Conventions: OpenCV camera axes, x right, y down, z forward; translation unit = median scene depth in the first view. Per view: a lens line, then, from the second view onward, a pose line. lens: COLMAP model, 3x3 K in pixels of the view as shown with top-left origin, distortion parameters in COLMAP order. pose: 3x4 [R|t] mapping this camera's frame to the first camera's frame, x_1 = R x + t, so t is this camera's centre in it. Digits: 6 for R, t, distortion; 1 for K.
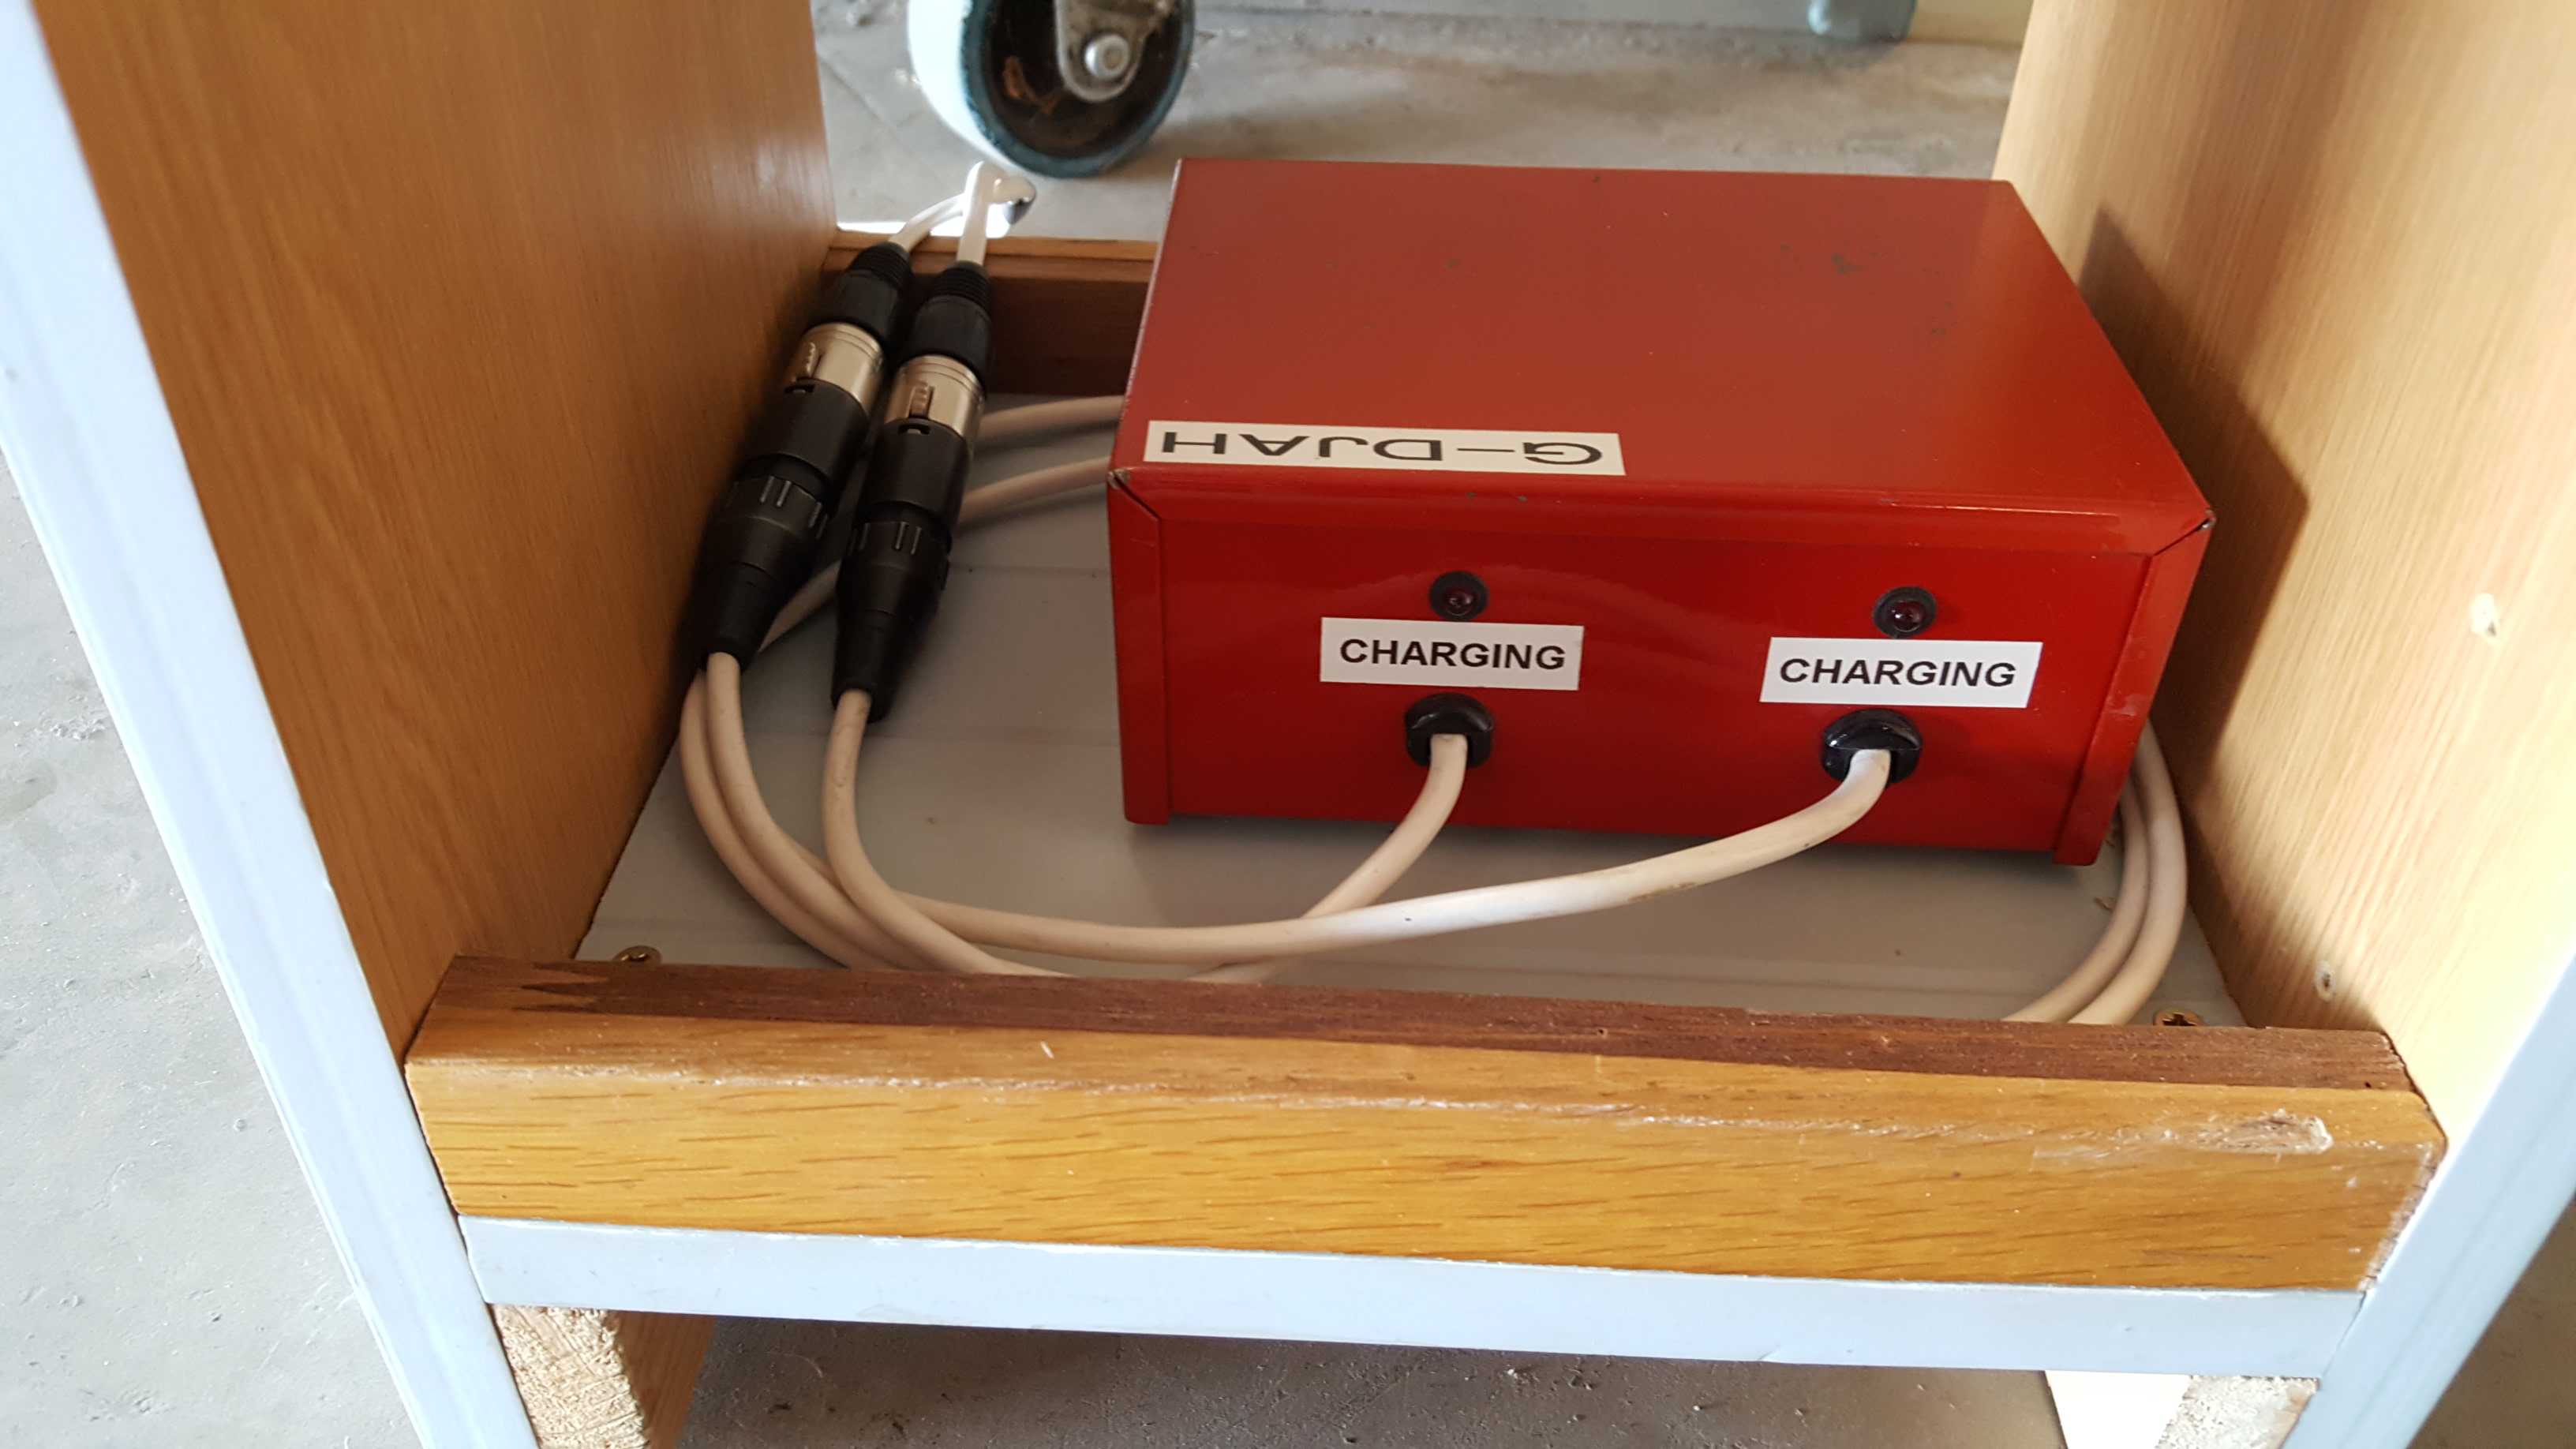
lens RADIAL K [[1974.5, 0, 1288.0], [0, 1974.5, 724.5], [0, 0, 1]] dist [0.004946, 0.000604]
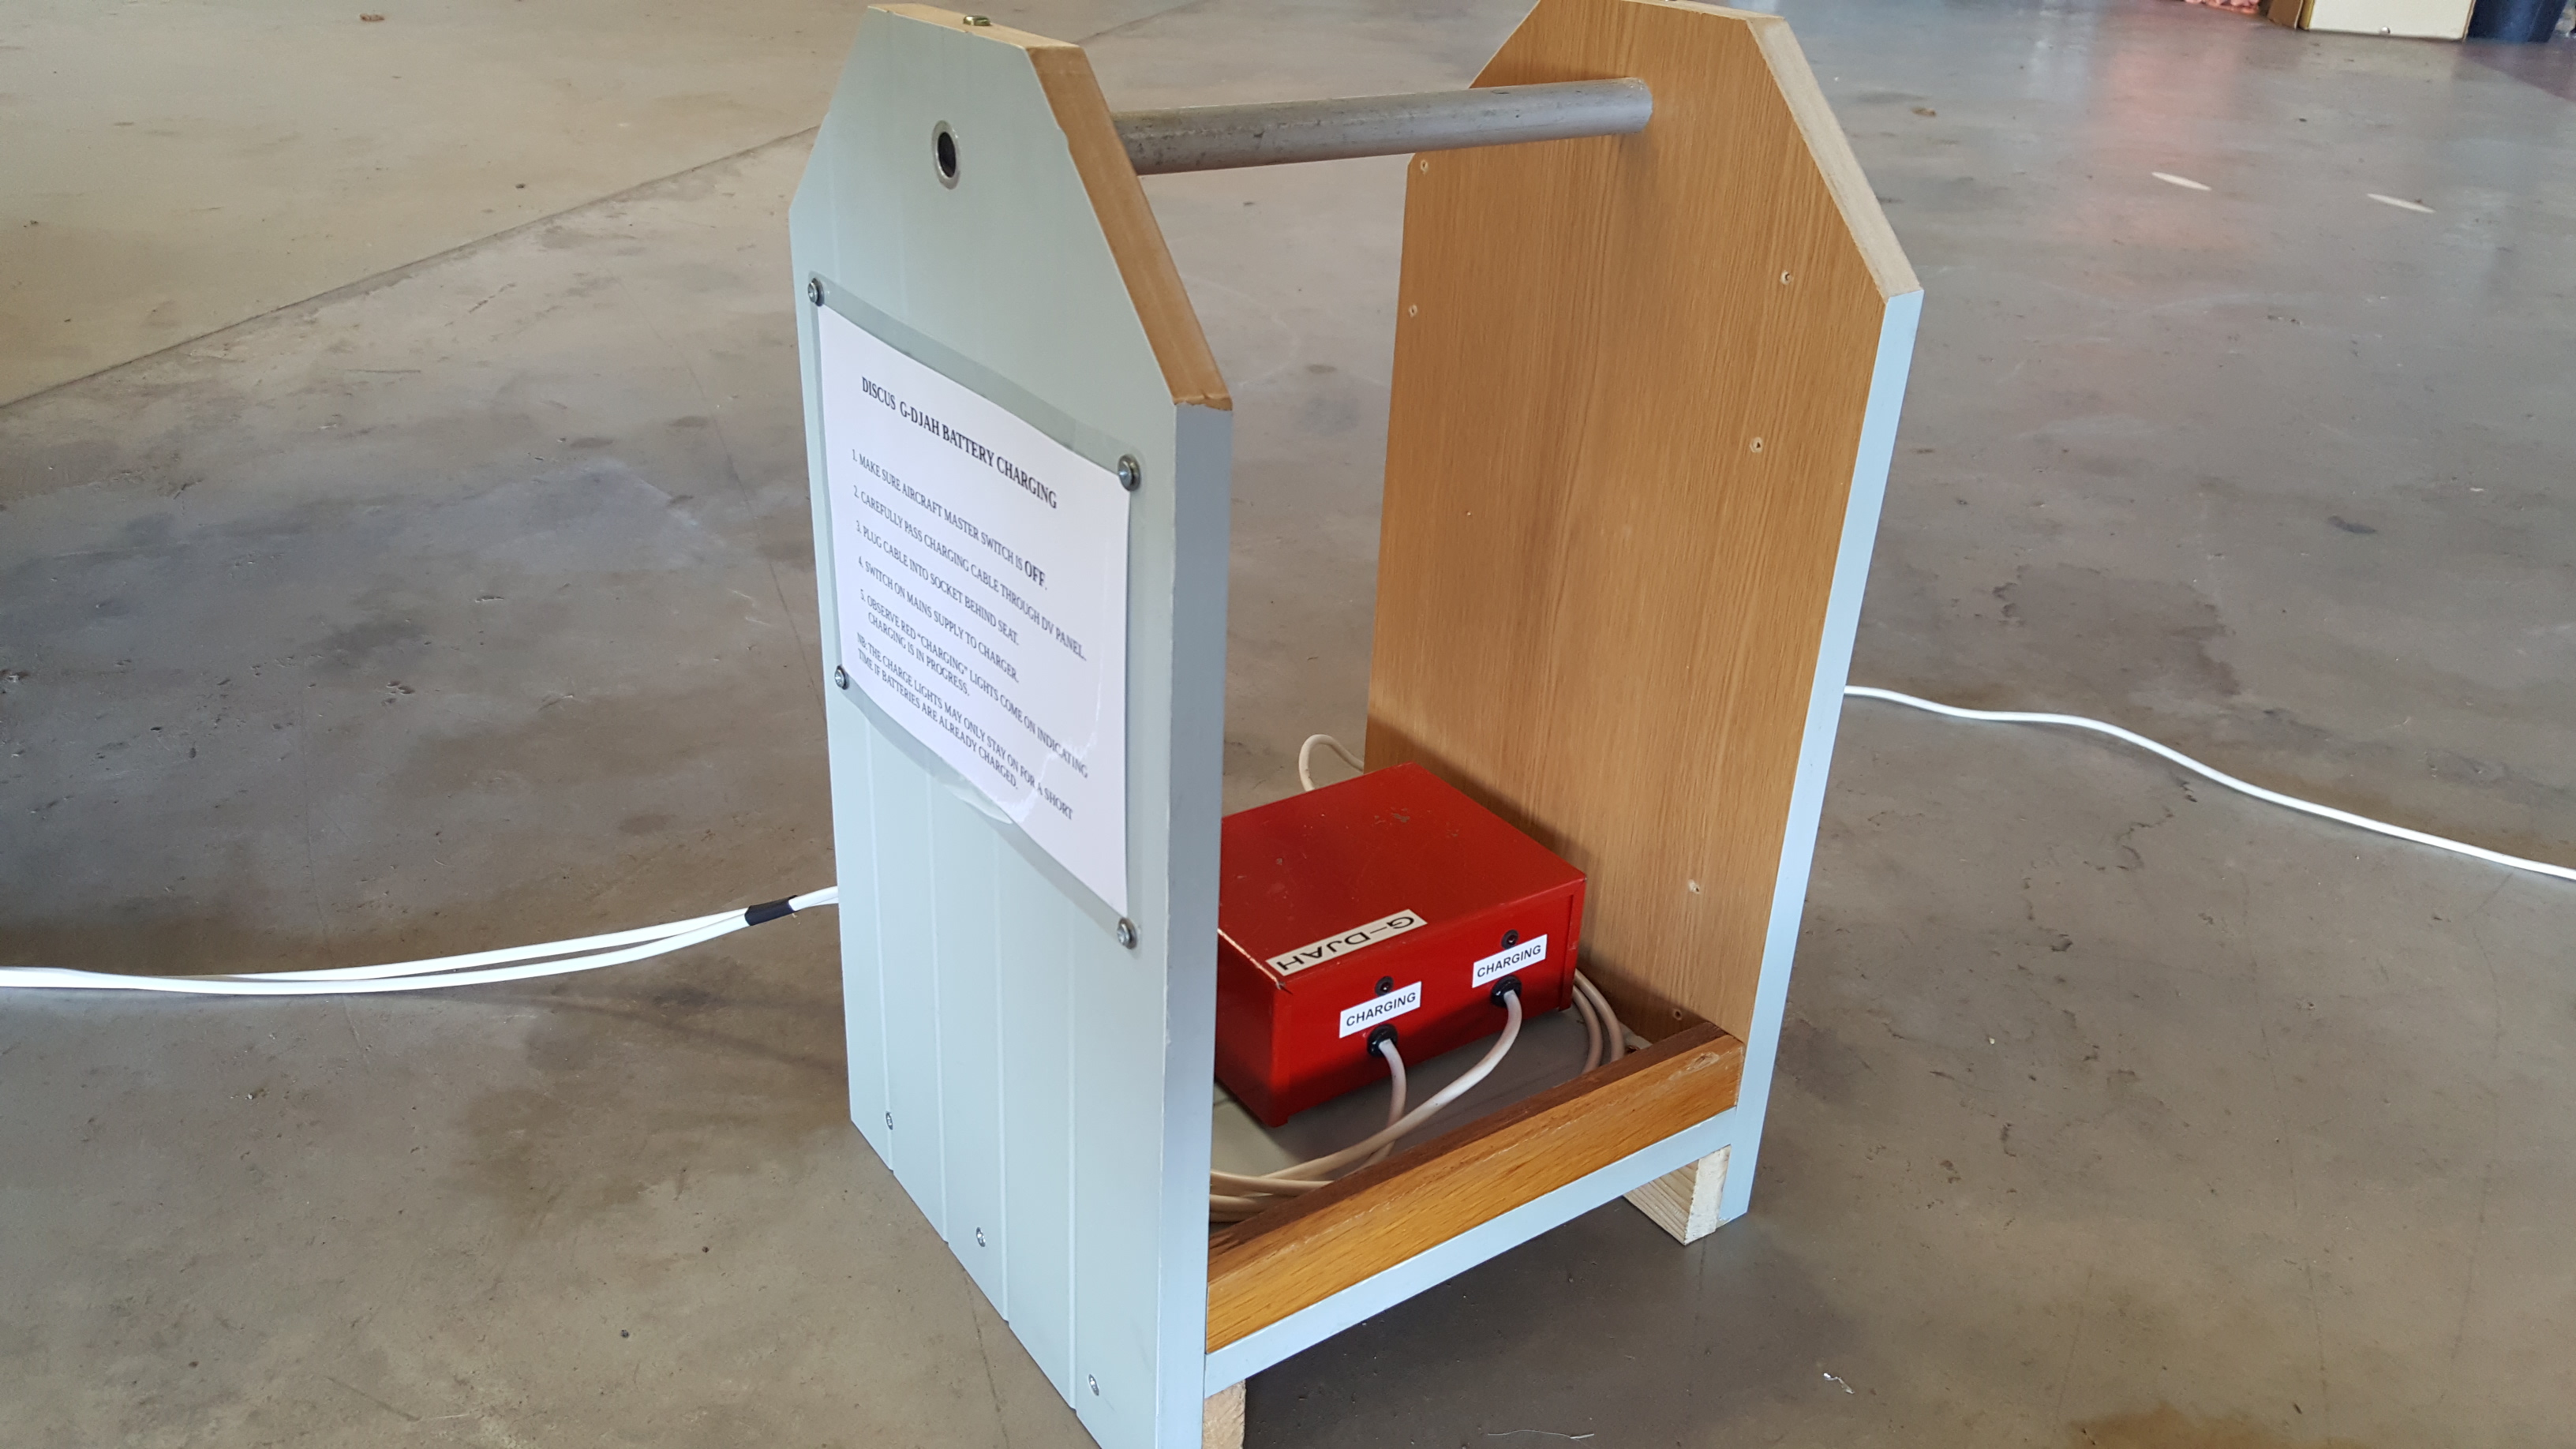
lens RADIAL K [[1974.5, 0, 1288.0], [0, 1974.5, 724.5], [0, 0, 1]] dist [0.004946, 0.000604]
pose [[0.789689, -0.247462, 0.561385, -1.405413], [0.337652, 0.939298, -0.060919, -0.277472], [-0.512233, 0.237659, 0.825310, -1.172571]]
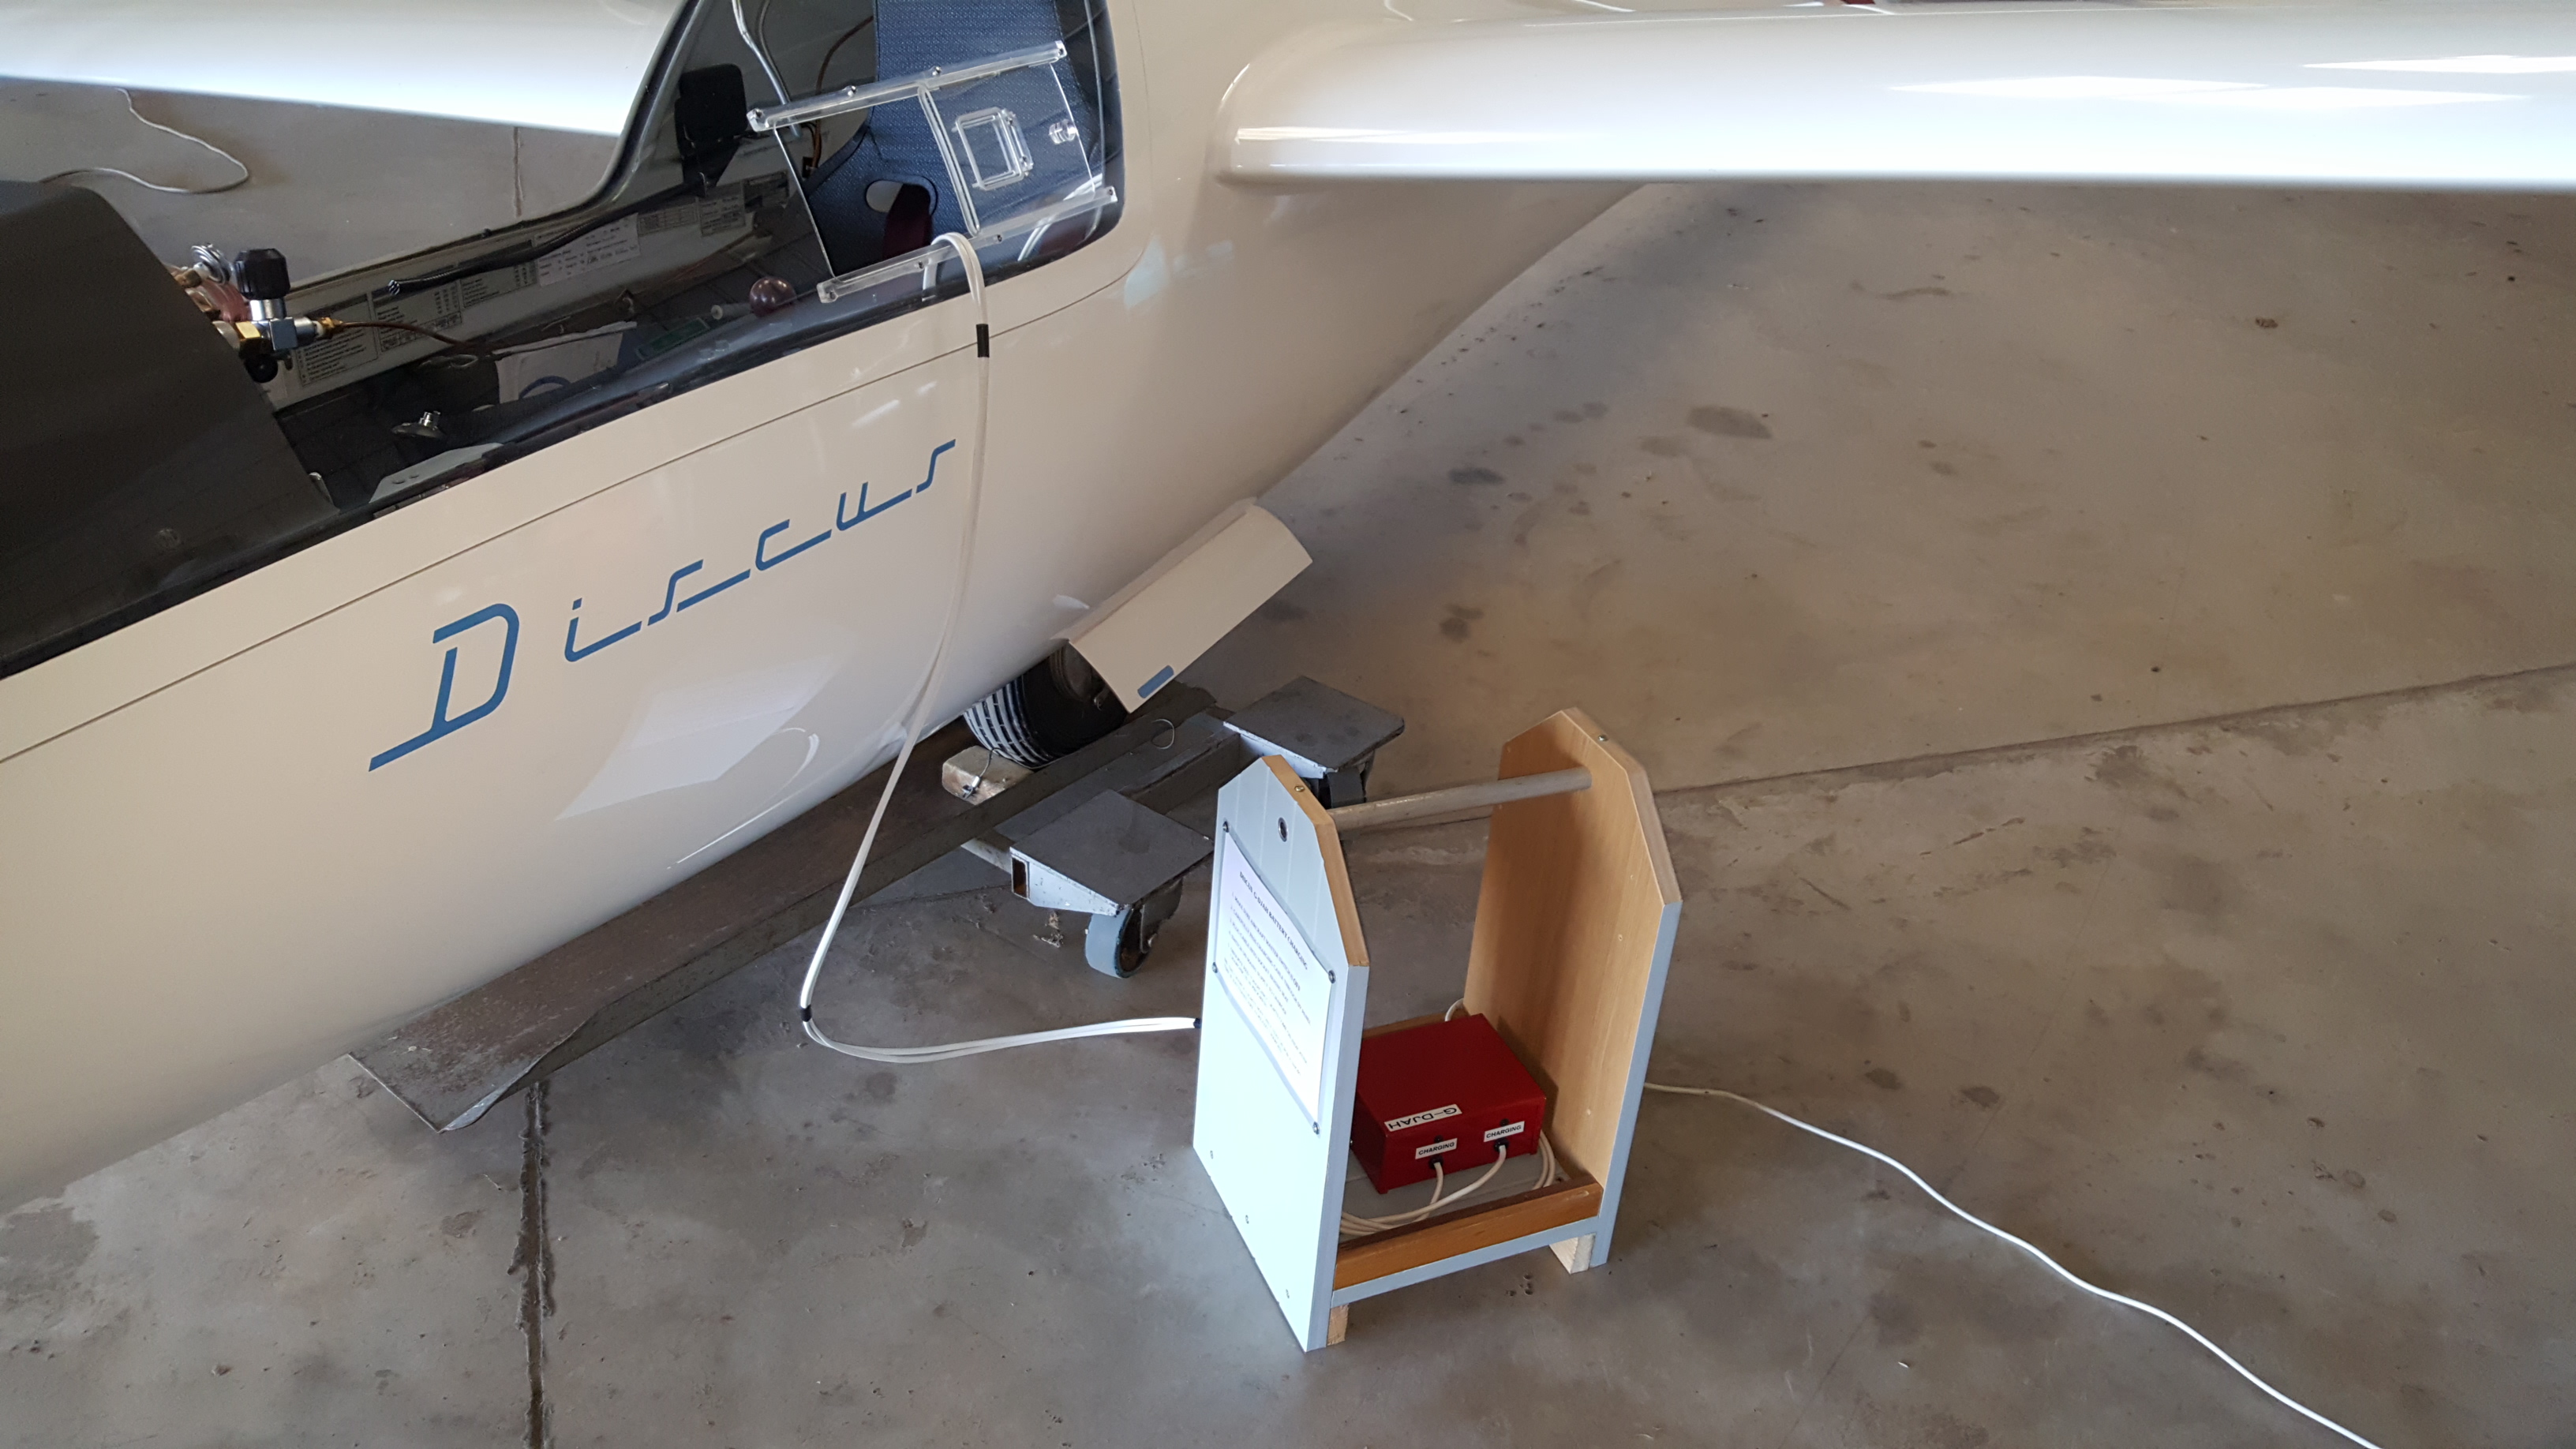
lens RADIAL K [[1854.3, 0, 1288.0], [0, 1854.3, 724.5], [0, 0, 1]] dist [0.002822, -0.000196]
pose [[0.893552, -0.161371, 0.418956, -2.398517], [0.210109, 0.974980, -0.072584, -0.953672], [-0.396761, 0.152884, 0.905101, -3.936233]]
